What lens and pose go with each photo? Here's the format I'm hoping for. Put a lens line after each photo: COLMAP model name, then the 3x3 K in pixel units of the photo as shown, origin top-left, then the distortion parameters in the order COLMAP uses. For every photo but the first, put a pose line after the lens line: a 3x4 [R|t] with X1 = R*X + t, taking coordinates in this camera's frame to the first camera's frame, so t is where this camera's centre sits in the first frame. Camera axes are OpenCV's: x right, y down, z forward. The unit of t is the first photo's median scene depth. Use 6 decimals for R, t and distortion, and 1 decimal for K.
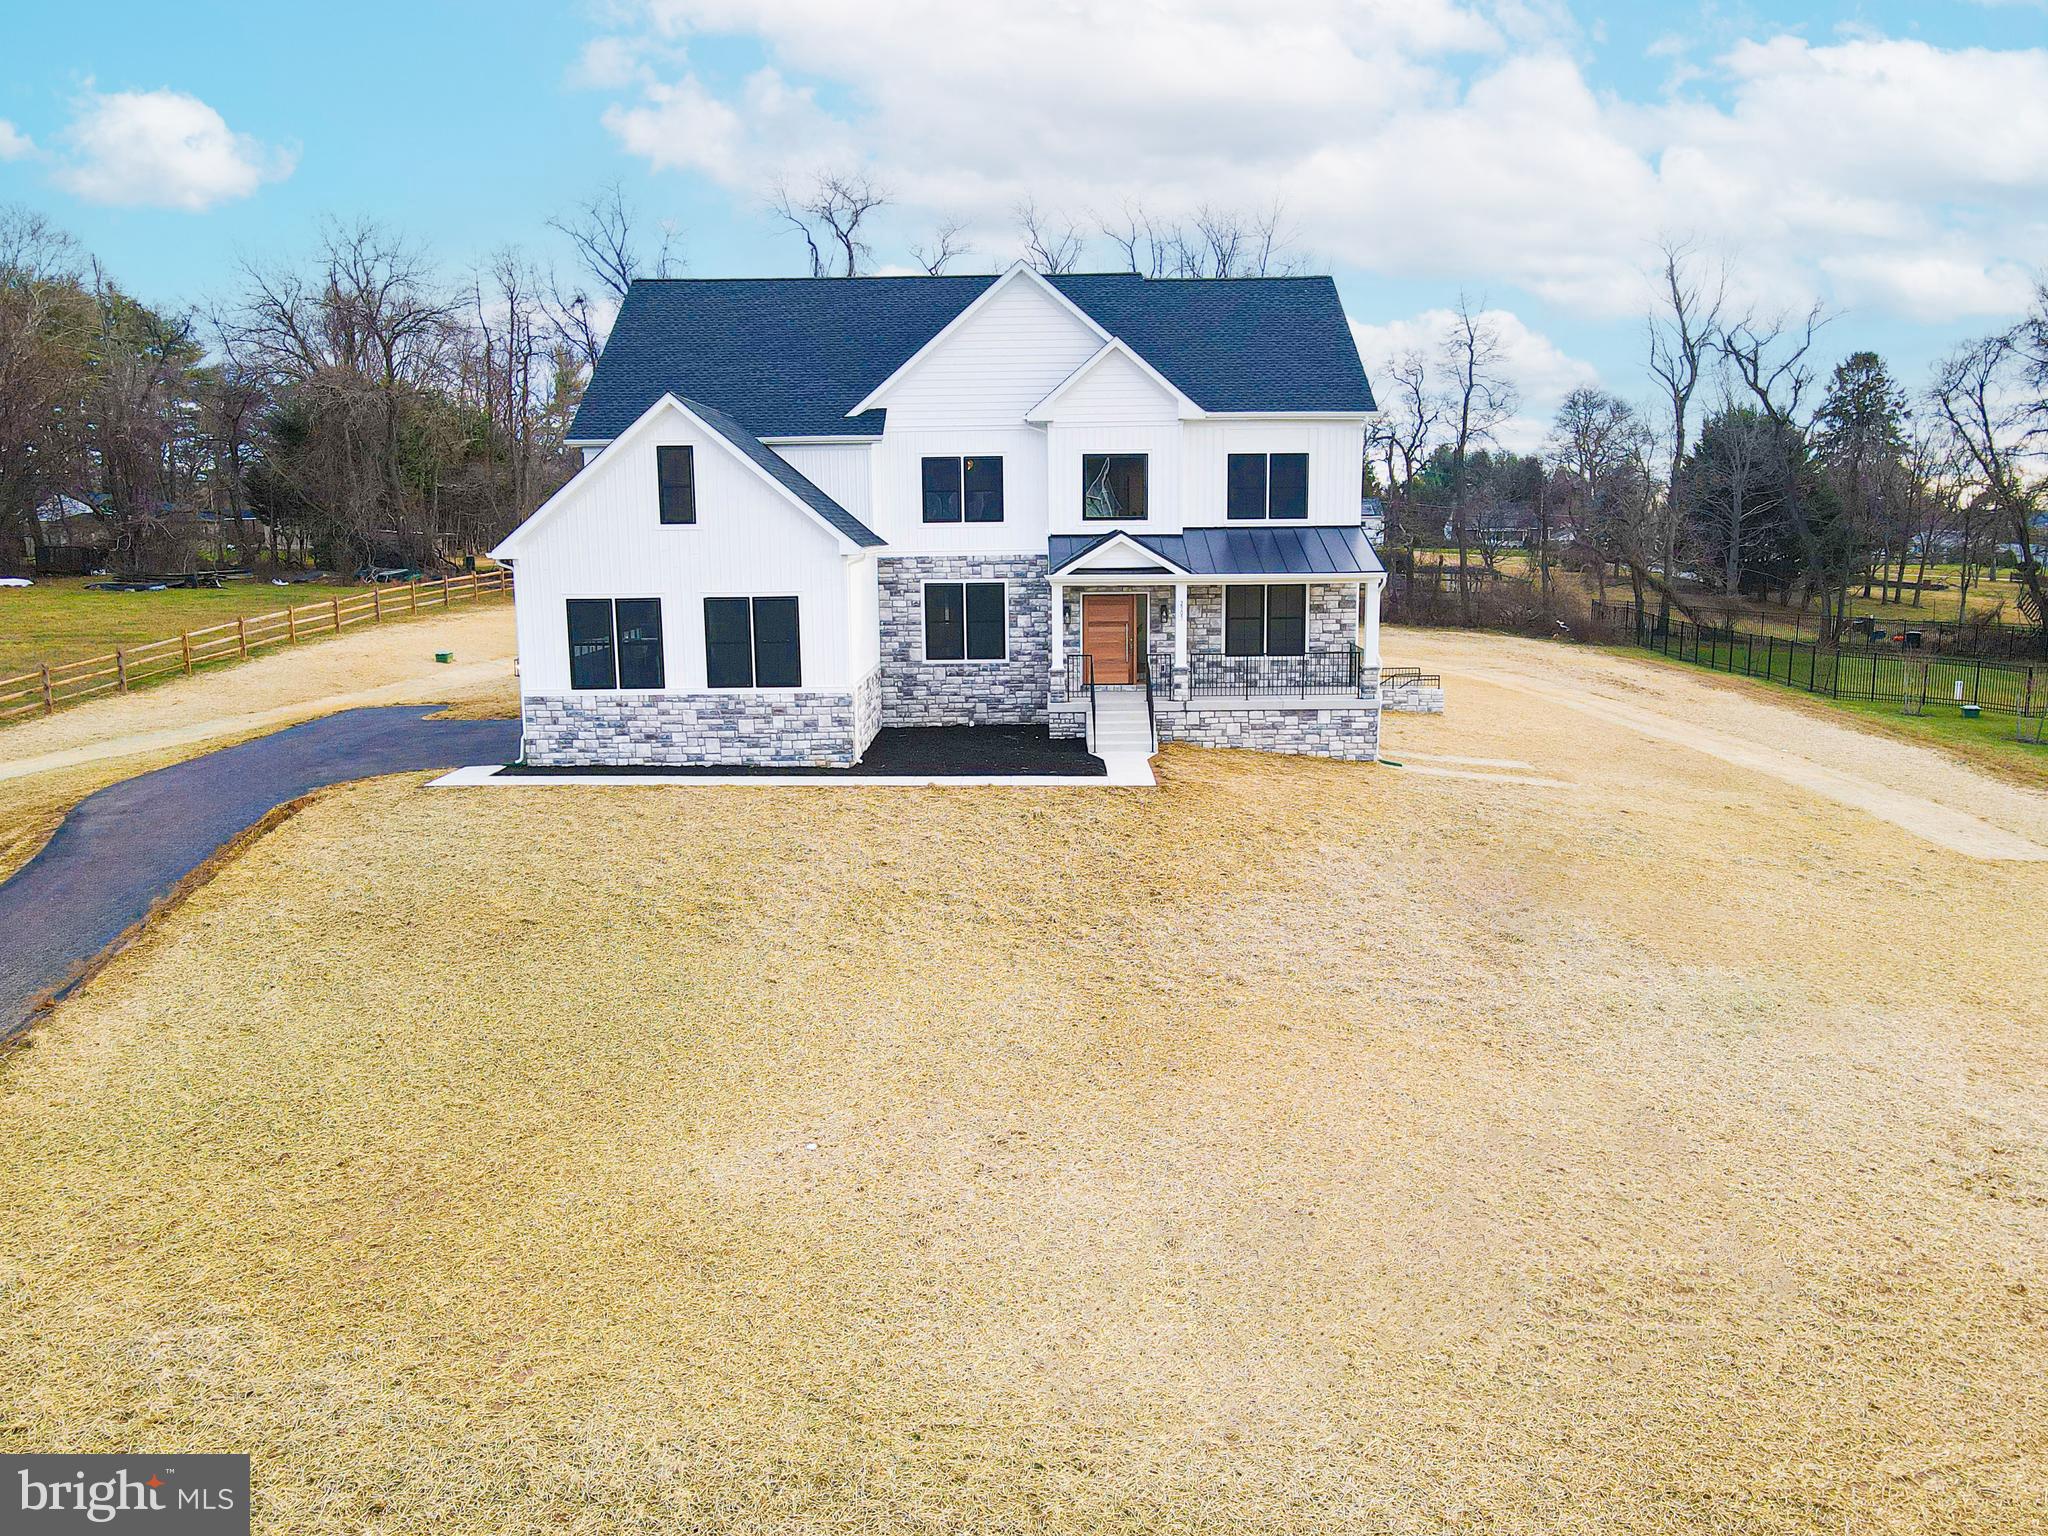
lens RADIAL K [[1543.9, 0, 1024.0], [0, 1543.9, 768.0], [0, 0, 1]] dist [0.003942, 0.042295]
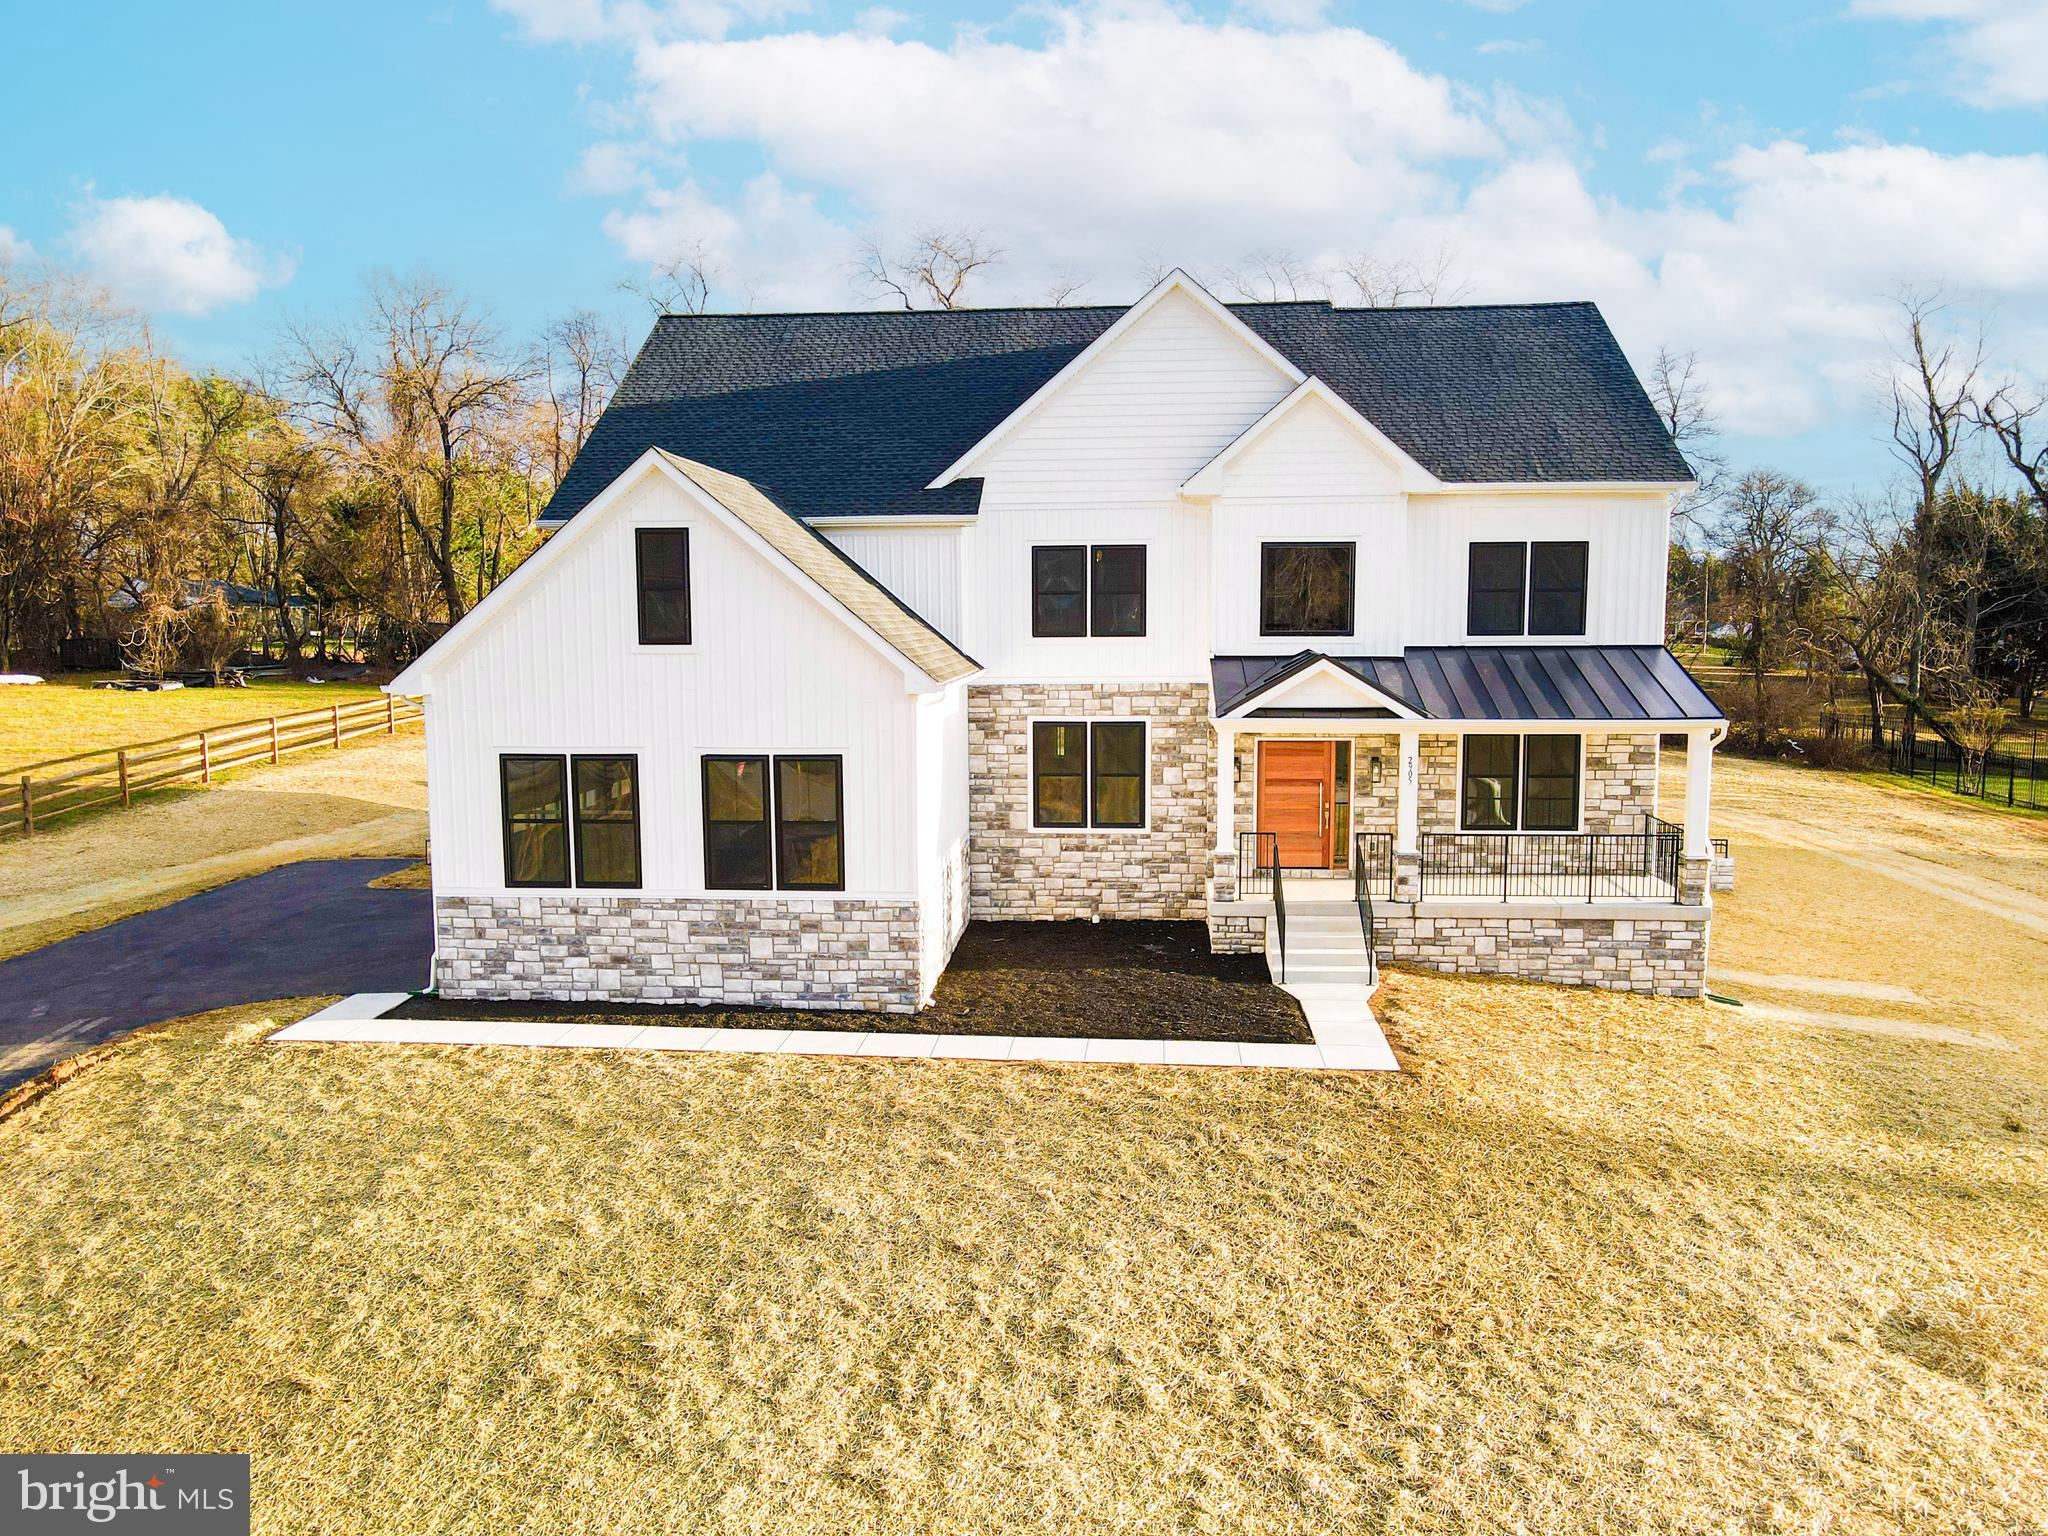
lens RADIAL K [[1543.9, 0, 1024.0], [0, 1543.9, 768.0], [0, 0, 1]] dist [0.003942, 0.042295]
pose [[0.997676, 0.013539, -0.066779, -0.021150], [-0.017102, 0.998444, -0.053079, -0.061534], [0.065956, 0.054097, 0.996355, 0.299043]]
